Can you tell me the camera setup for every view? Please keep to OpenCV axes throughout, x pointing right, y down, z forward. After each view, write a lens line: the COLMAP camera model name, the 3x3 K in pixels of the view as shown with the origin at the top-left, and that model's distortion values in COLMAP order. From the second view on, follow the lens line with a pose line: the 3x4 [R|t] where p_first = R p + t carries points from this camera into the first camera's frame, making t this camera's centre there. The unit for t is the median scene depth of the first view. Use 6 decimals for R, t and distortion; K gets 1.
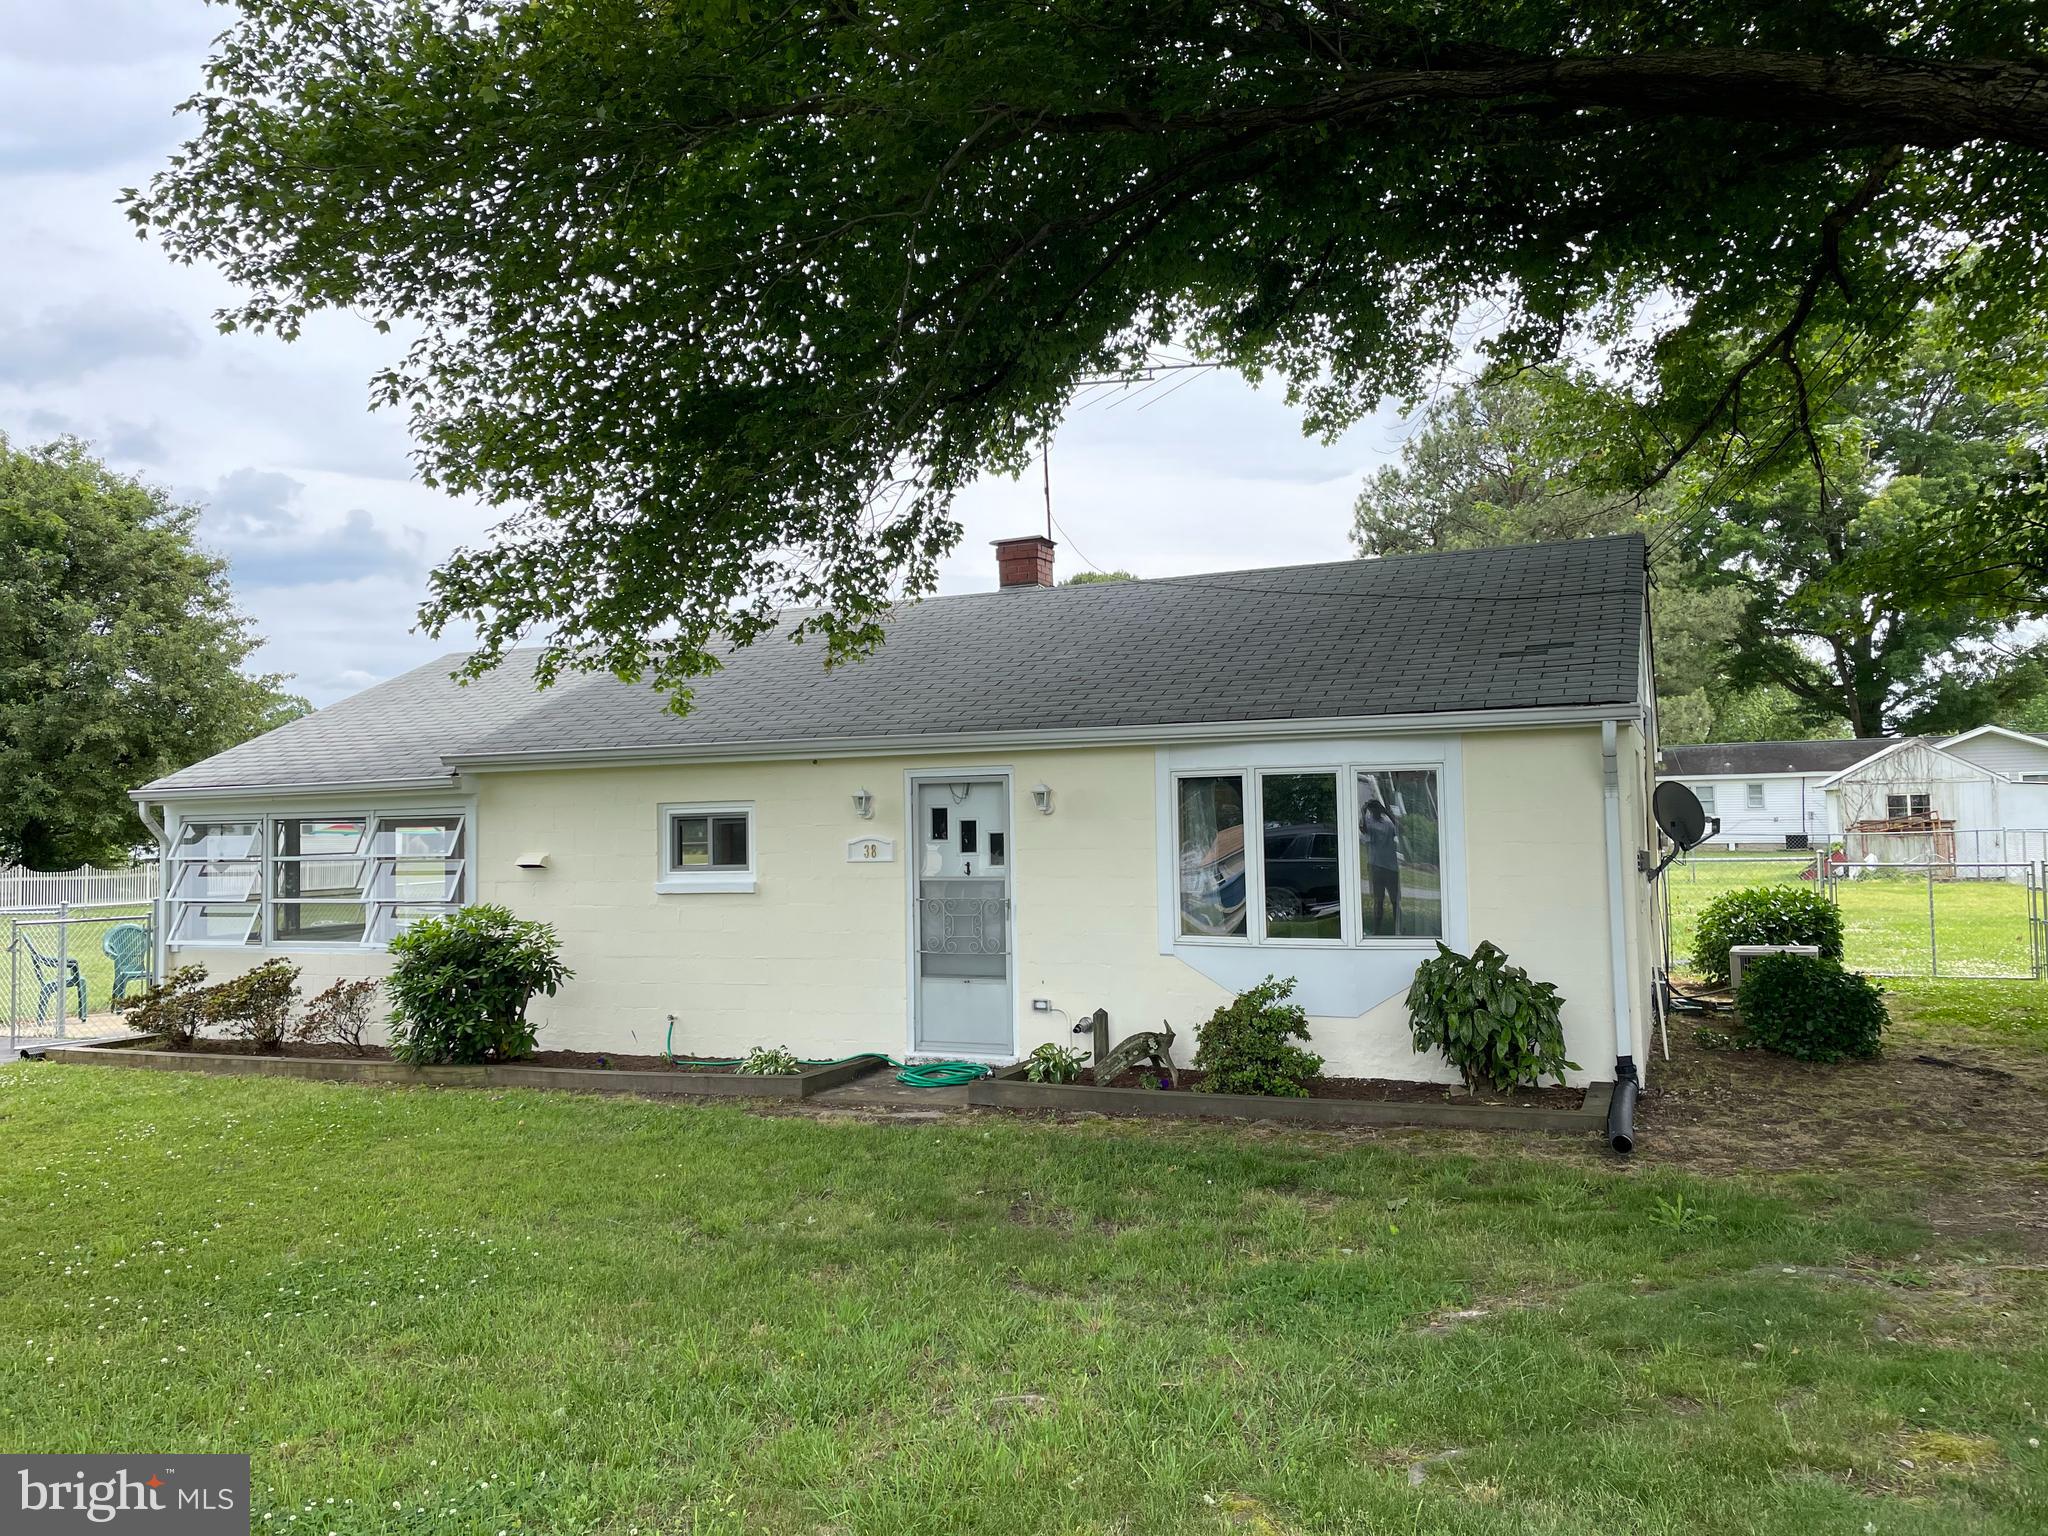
lens RADIAL K [[1595.9, 0, 1030.7], [0, 1595.9, 771.6], [0, 0, 1]] dist [0.045968, -0.010237]
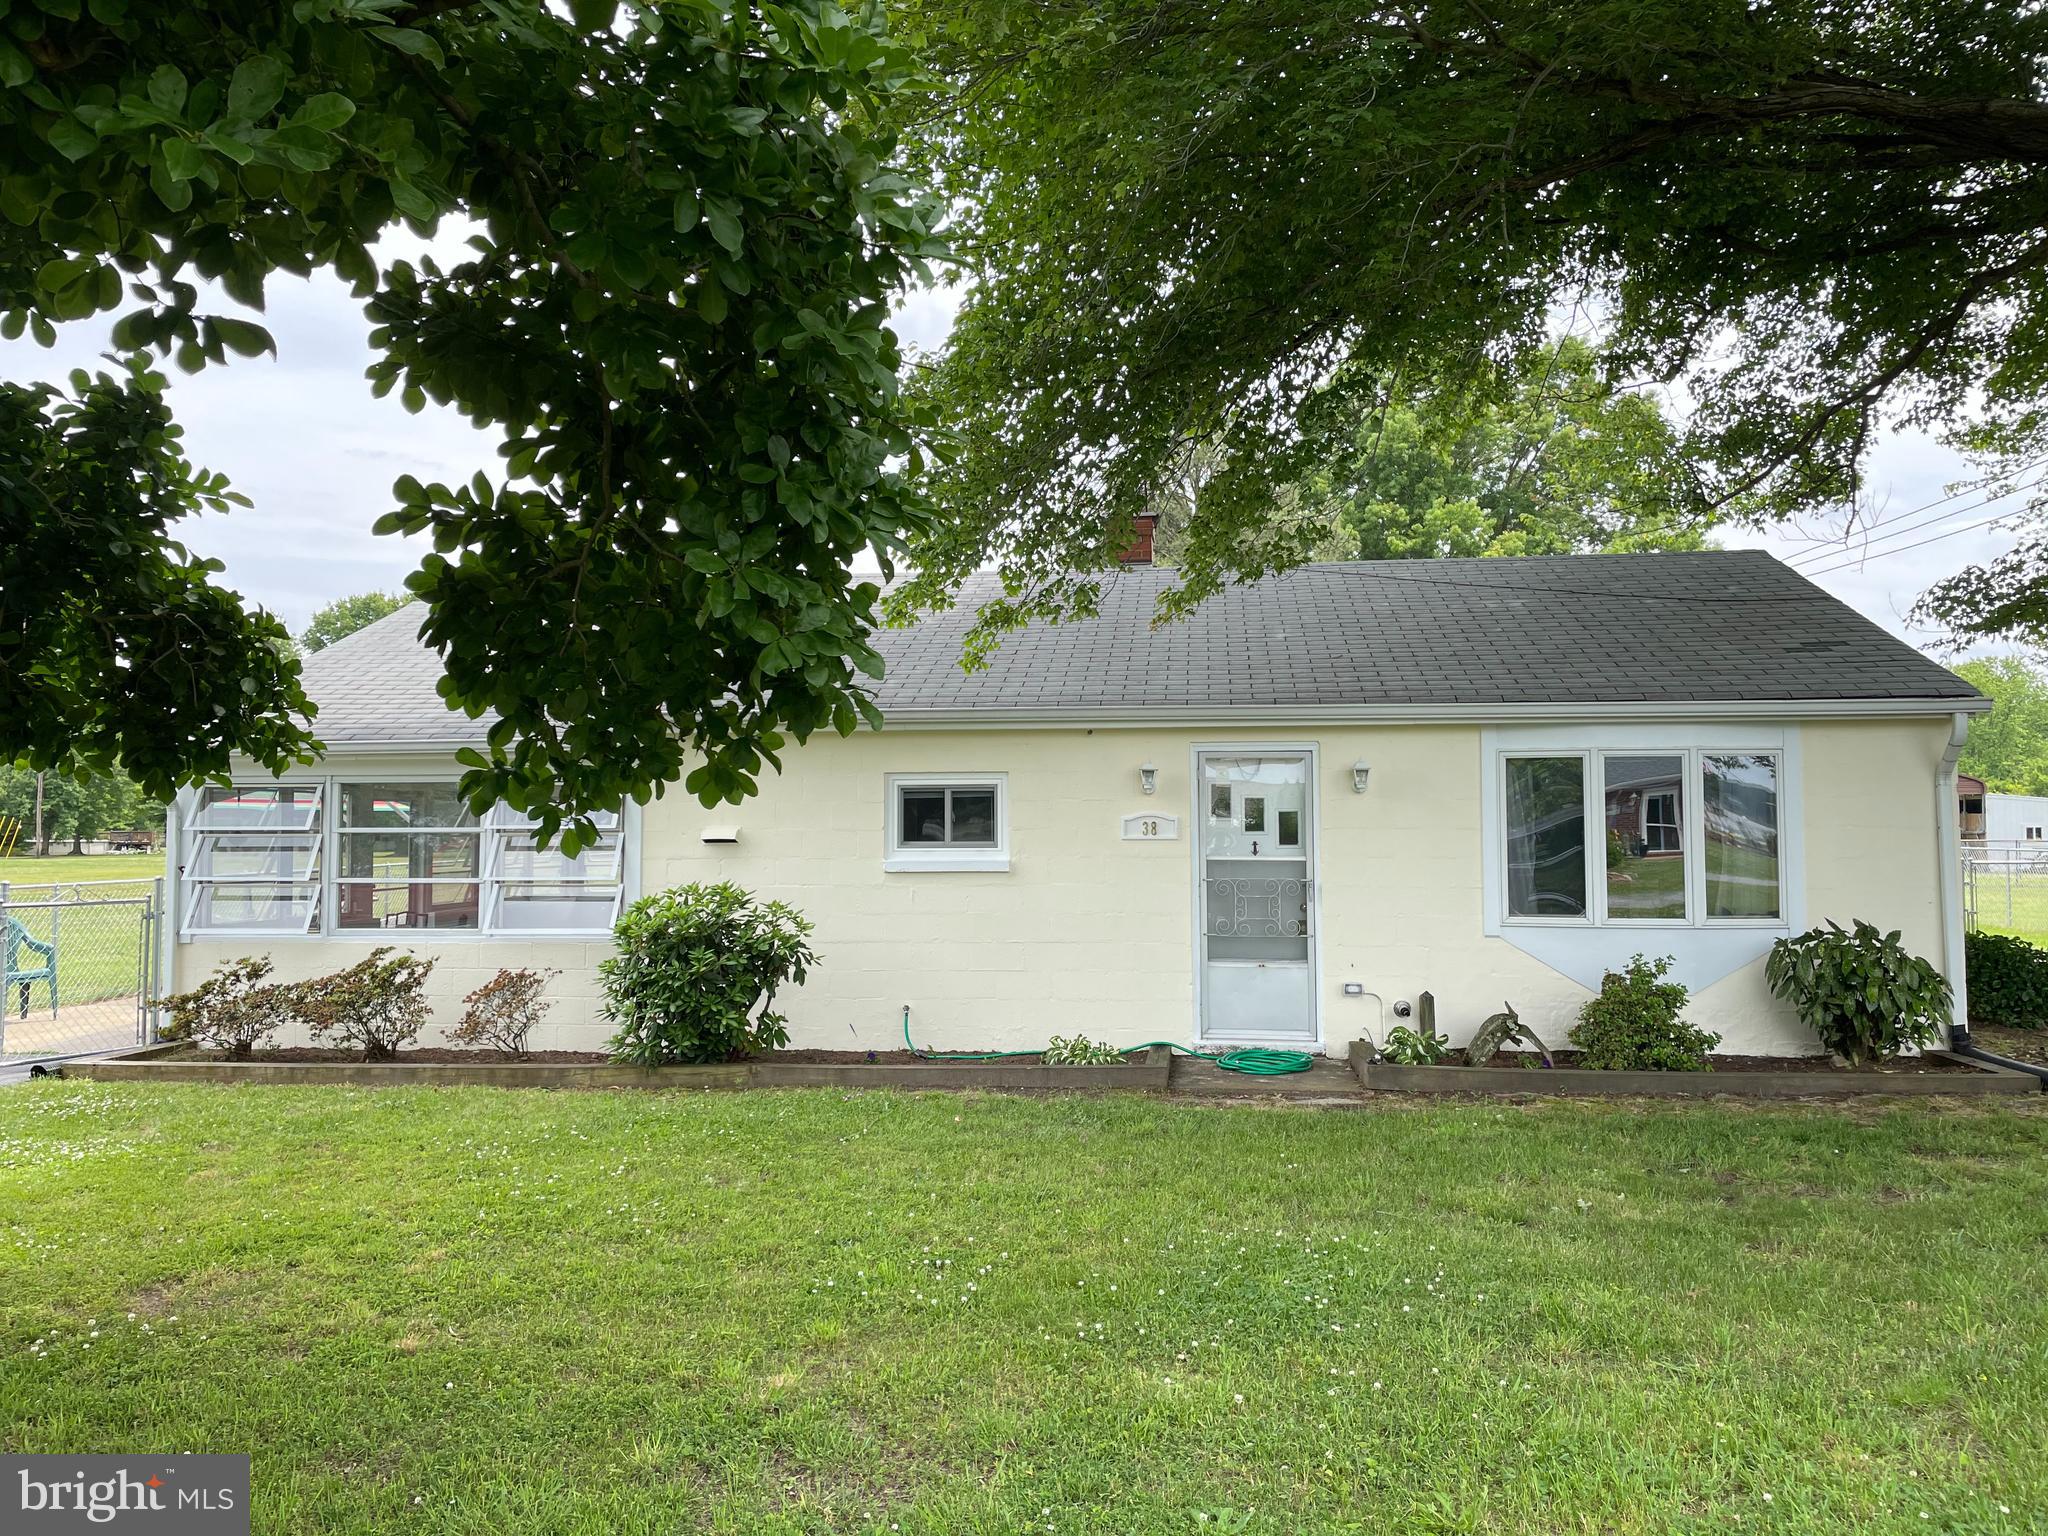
lens RADIAL K [[1595.9, 0, 1023.5], [0, 1595.9, 759.8], [0, 0, 1]] dist [0.045968, -0.010237]
pose [[0.957606, 0.030752, 0.286435, -0.448578], [-0.026293, 0.999466, -0.019400, 0.029999], [-0.286879, 0.011047, 0.957903, 0.120616]]
